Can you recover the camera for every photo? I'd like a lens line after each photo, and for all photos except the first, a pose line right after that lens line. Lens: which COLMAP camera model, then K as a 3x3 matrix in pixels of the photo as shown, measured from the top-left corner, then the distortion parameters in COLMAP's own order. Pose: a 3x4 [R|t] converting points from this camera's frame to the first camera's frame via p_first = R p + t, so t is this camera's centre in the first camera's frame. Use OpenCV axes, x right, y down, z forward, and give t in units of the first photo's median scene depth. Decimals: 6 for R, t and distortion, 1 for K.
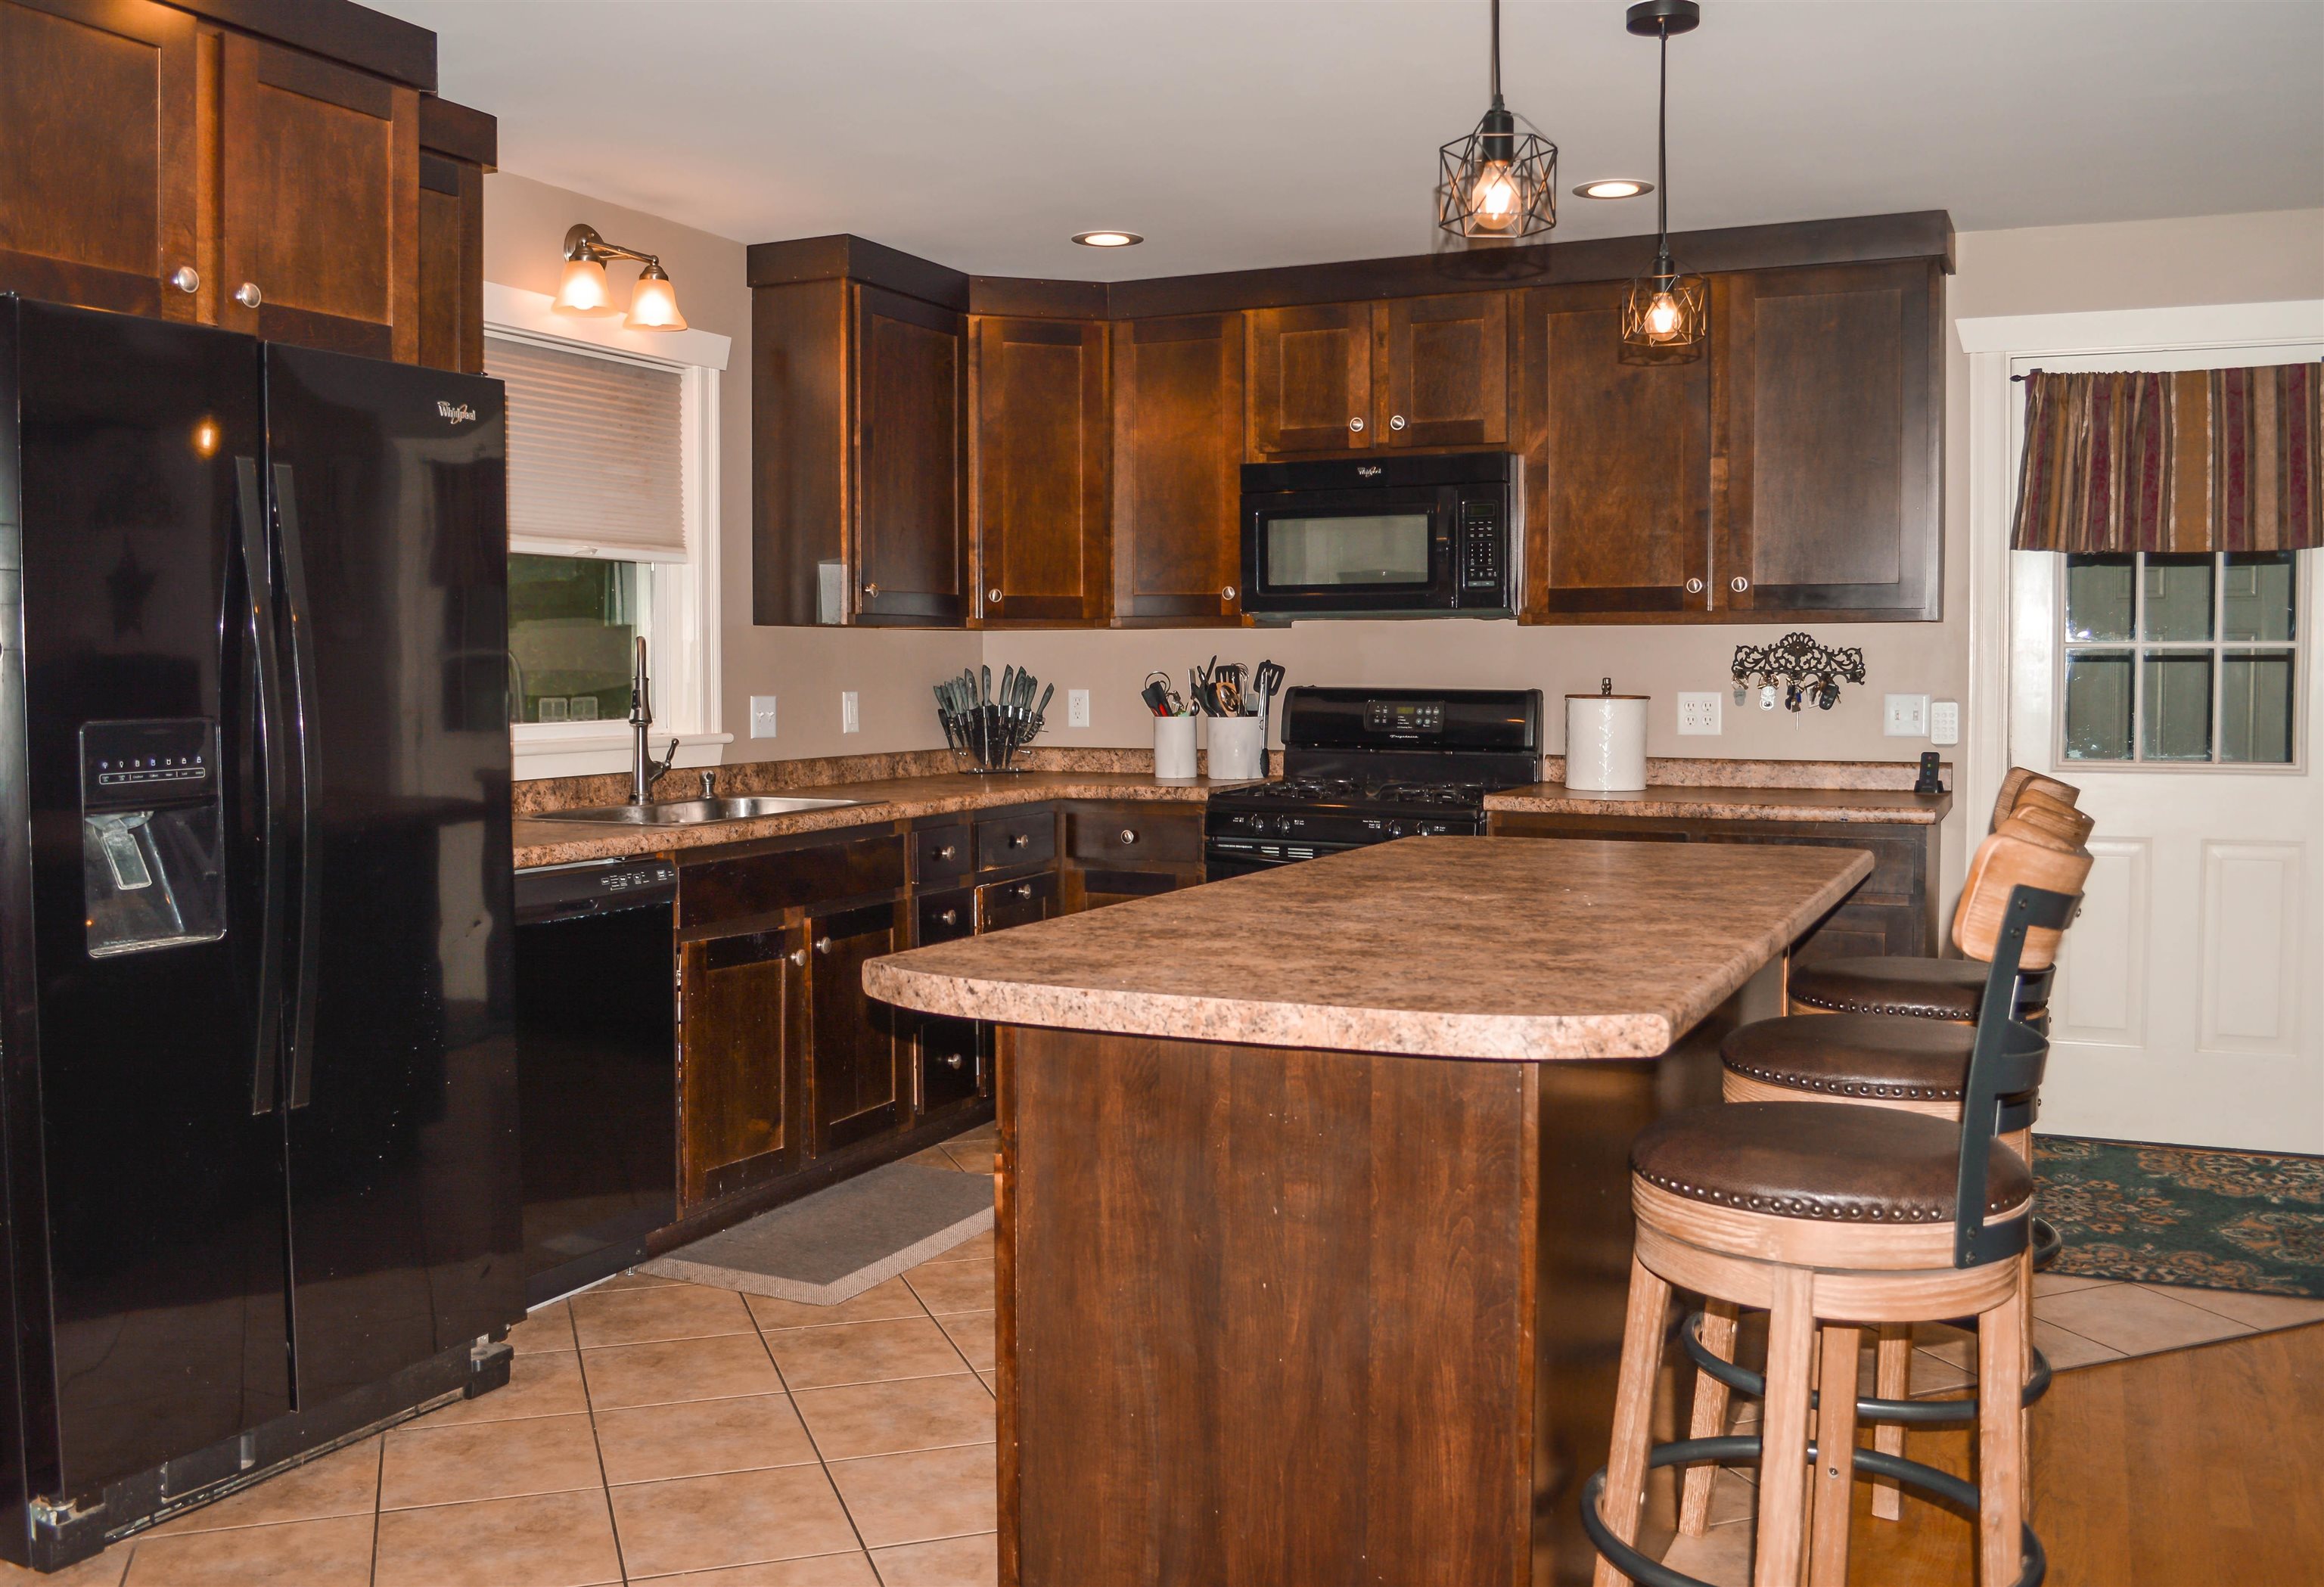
lens RADIAL K [[1979.7, 0, 1159.7], [0, 1979.7, 777.6], [0, 0, 1]] dist [-0.076000, 0.006543]
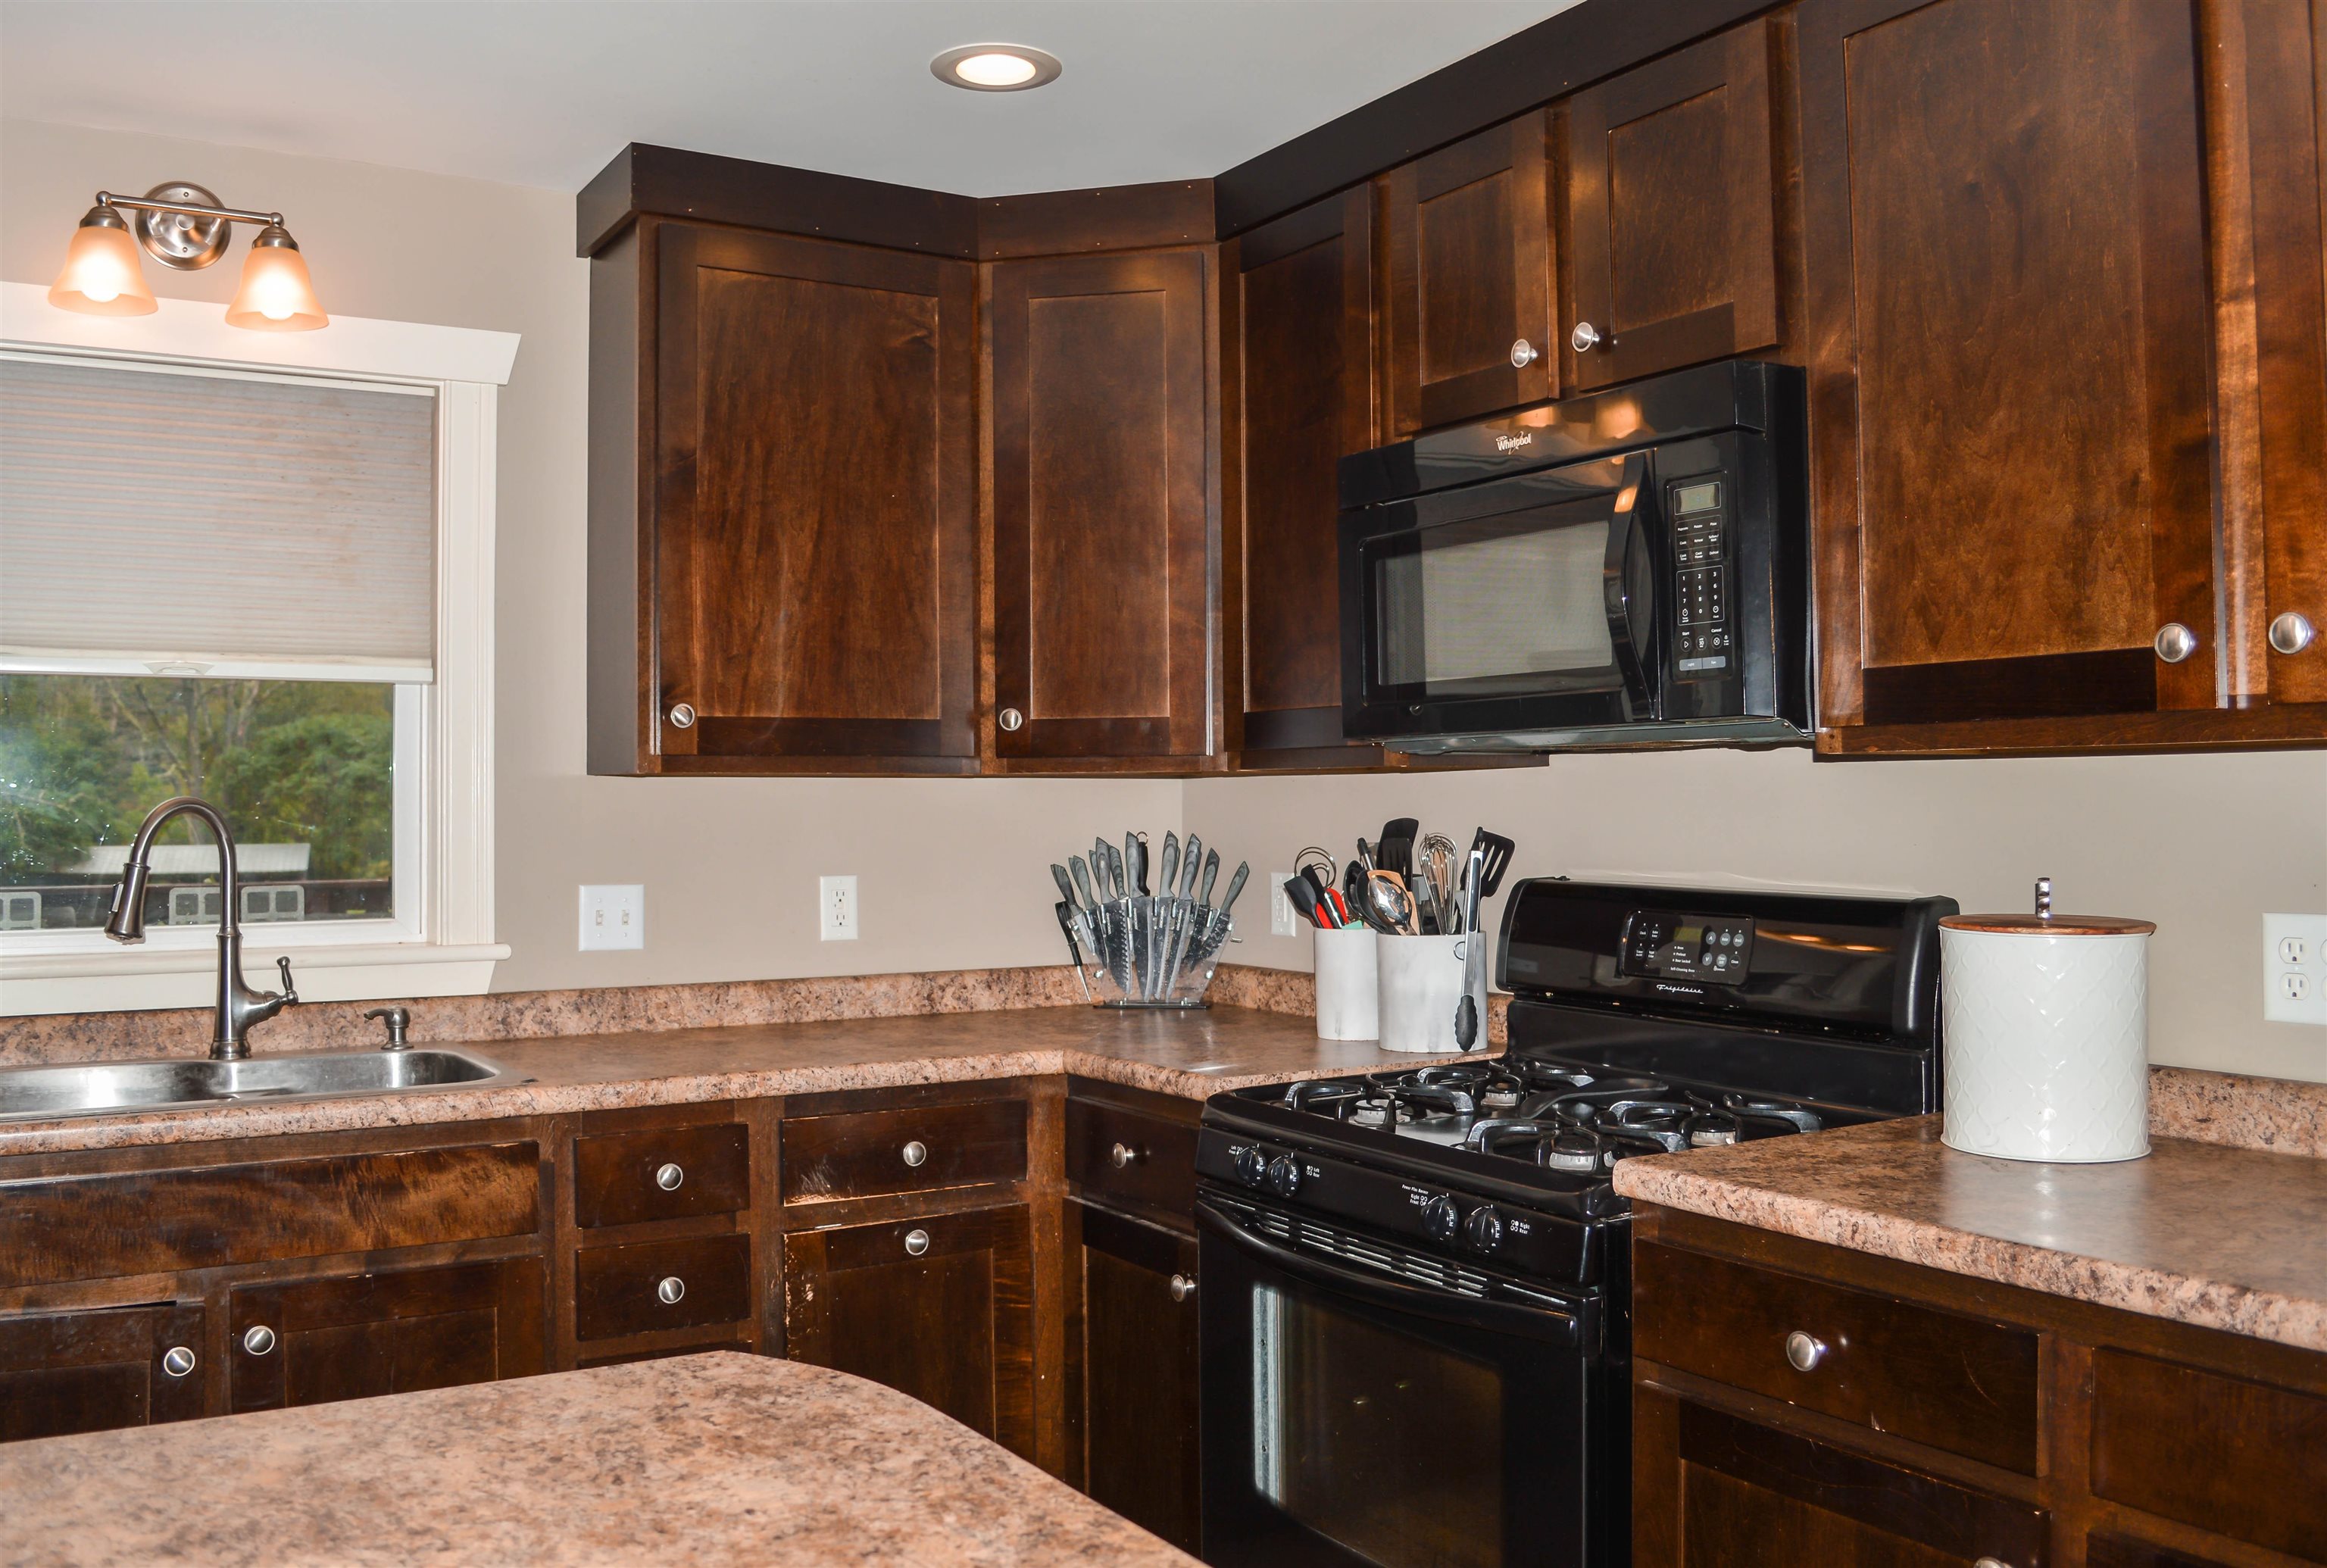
lens RADIAL K [[1987.8, 0, 1142.7], [0, 1987.8, 770.0], [0, 0, 1]] dist [-0.082865, 0.003344]
pose [[0.831015, -0.012204, -0.556116, 0.305584], [-0.027578, 0.997626, -0.063103, -0.043447], [0.555566, 0.067776, 0.828705, 0.569482]]
